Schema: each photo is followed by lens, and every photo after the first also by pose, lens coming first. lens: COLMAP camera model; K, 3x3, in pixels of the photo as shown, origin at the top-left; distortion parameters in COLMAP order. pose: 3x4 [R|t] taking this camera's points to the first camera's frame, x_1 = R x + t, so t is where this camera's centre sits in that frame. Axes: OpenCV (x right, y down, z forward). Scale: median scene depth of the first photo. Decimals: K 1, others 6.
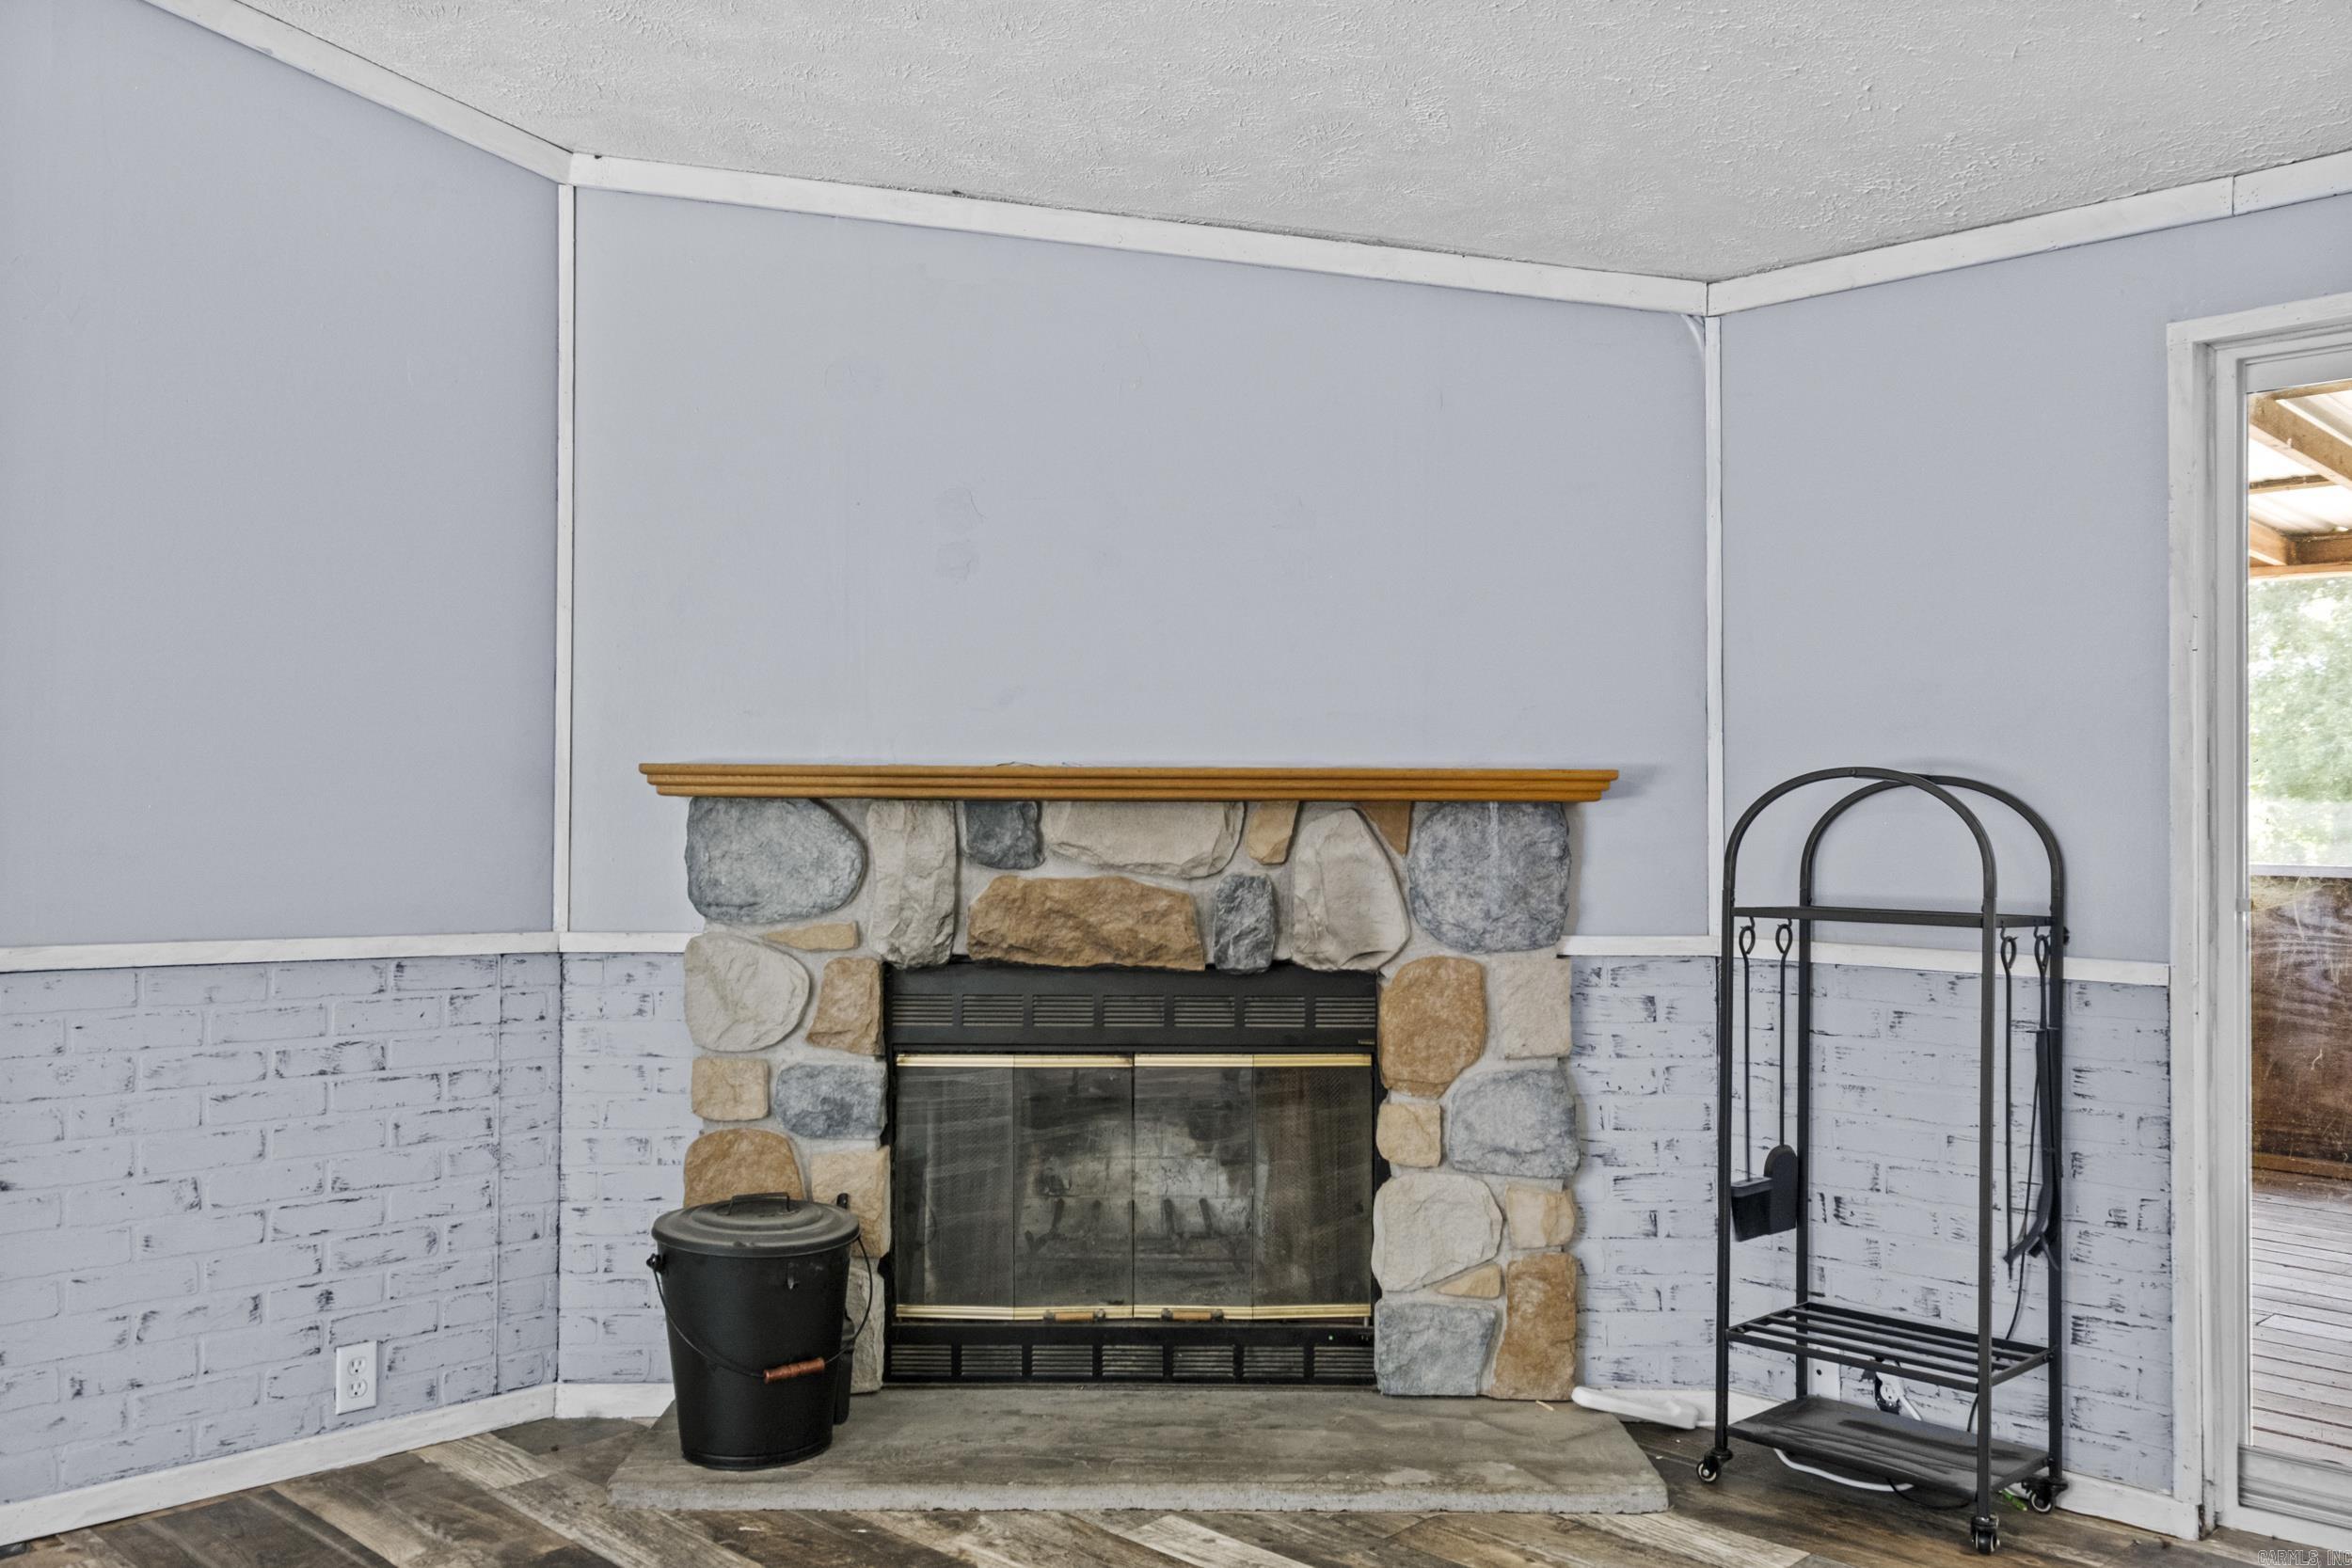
lens RADIAL K [[1922.3, 0, 1170.2], [0, 1922.3, 790.9], [0, 0, 1]] dist [-0.000806, 0.014022]
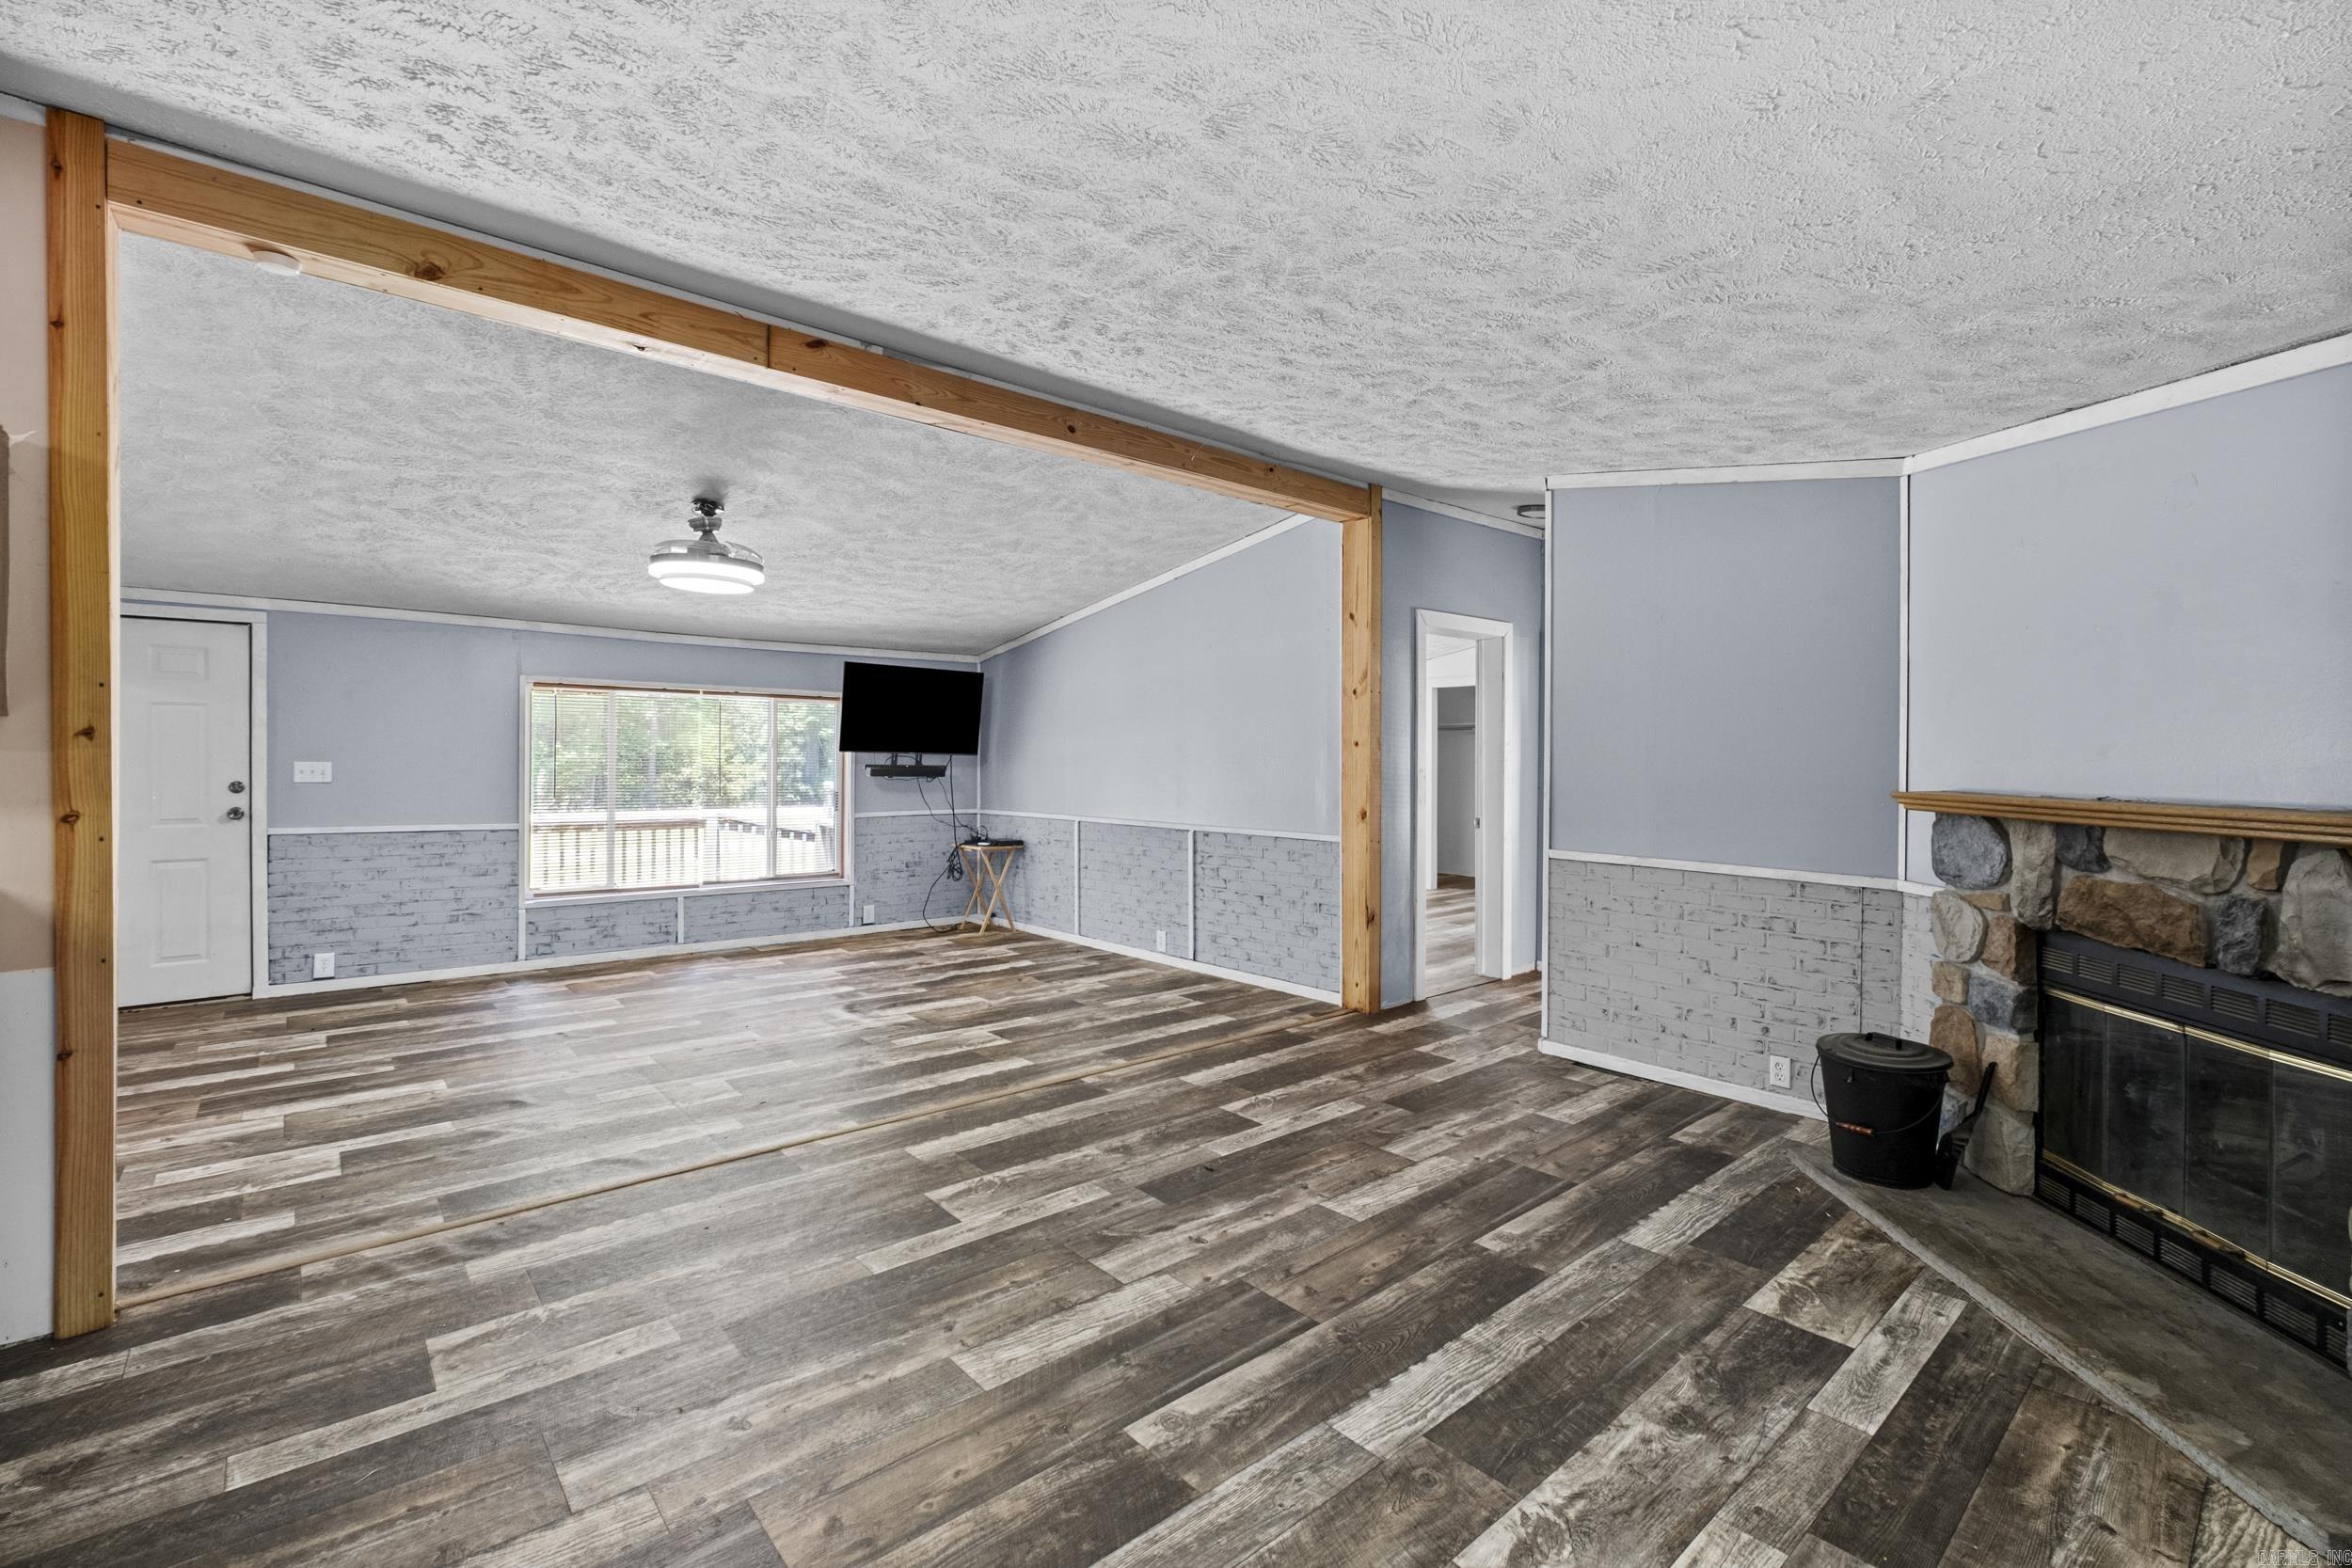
lens RADIAL K [[1017.0, 0, 1162.9], [0, 1017.0, 761.3], [0, 0, 1]] dist [-0.010240, 0.000660]
pose [[-0.078040, -0.002345, -0.996947, 0.725397], [0.005304, 0.999982, -0.002767, -0.043522], [0.996936, -0.005504, -0.078026, 0.372655]]
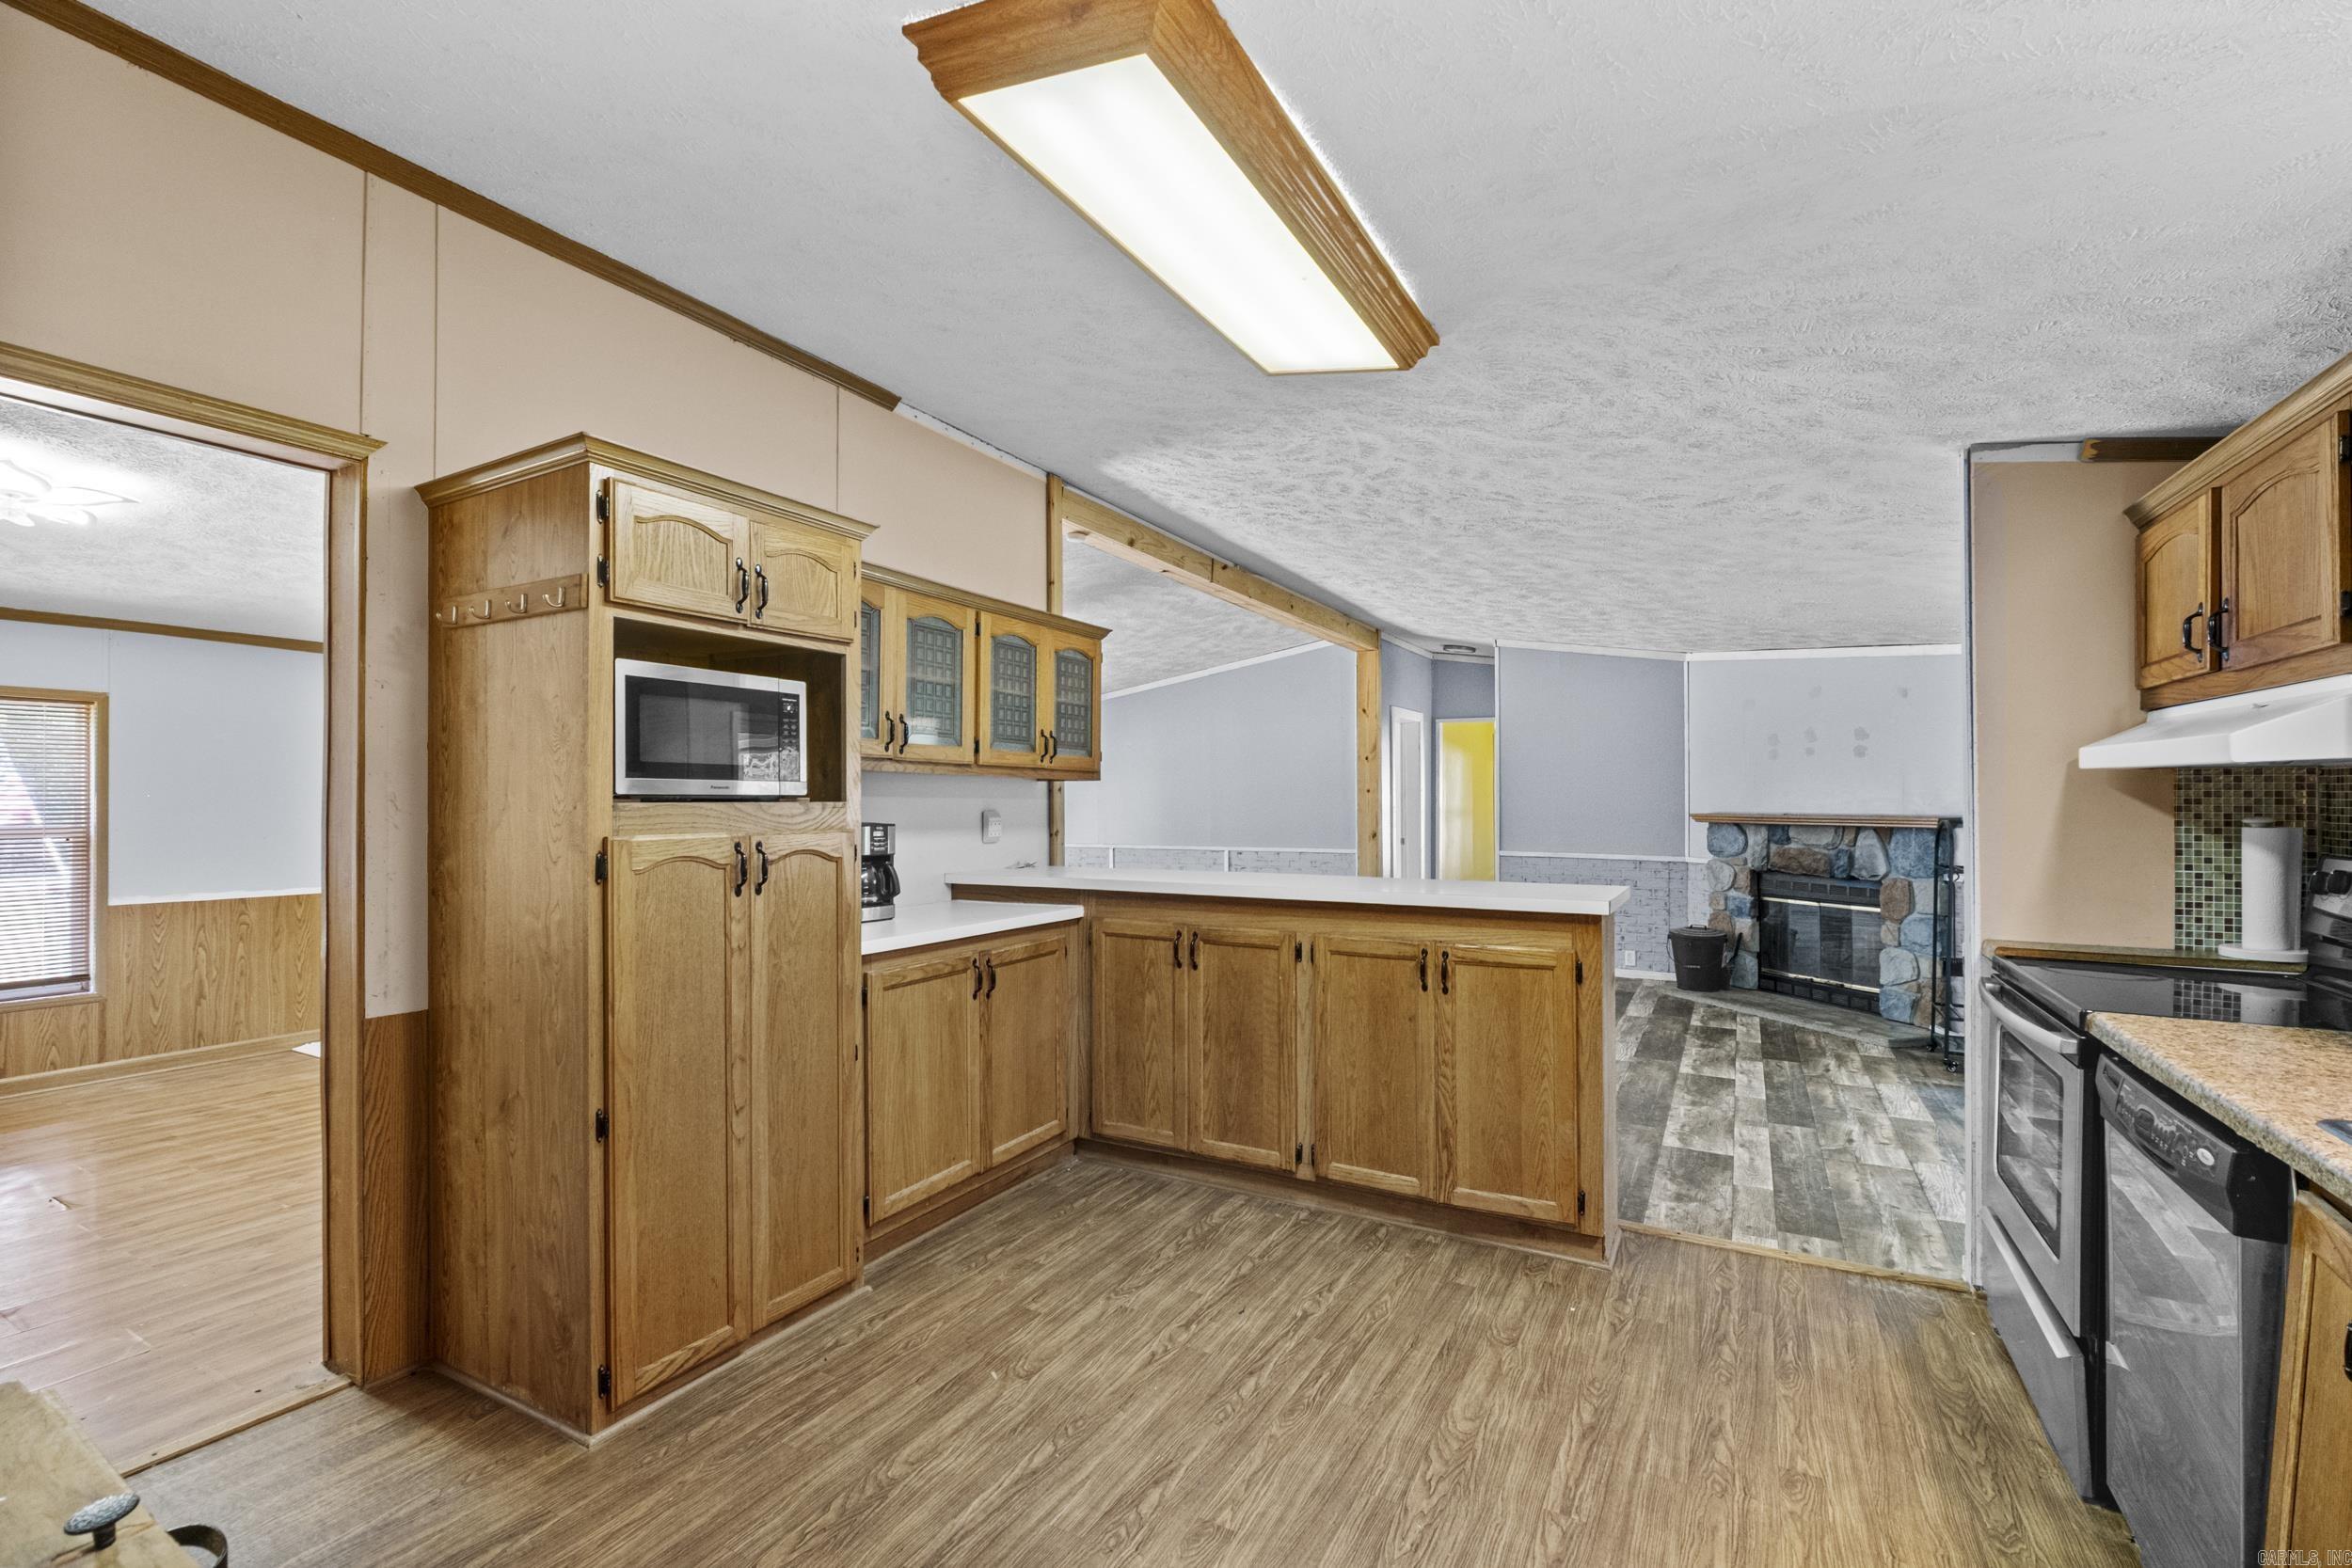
lens RADIAL K [[1017.0, 0, 1167.0], [0, 1017.0, 791.3], [0, 0, 1]] dist [-0.010240, 0.000660]
pose [[0.272538, -0.013243, -0.962054, 1.374886], [0.014969, 0.999843, -0.009522, -0.054649], [0.962029, -0.011805, 0.272693, -0.560078]]
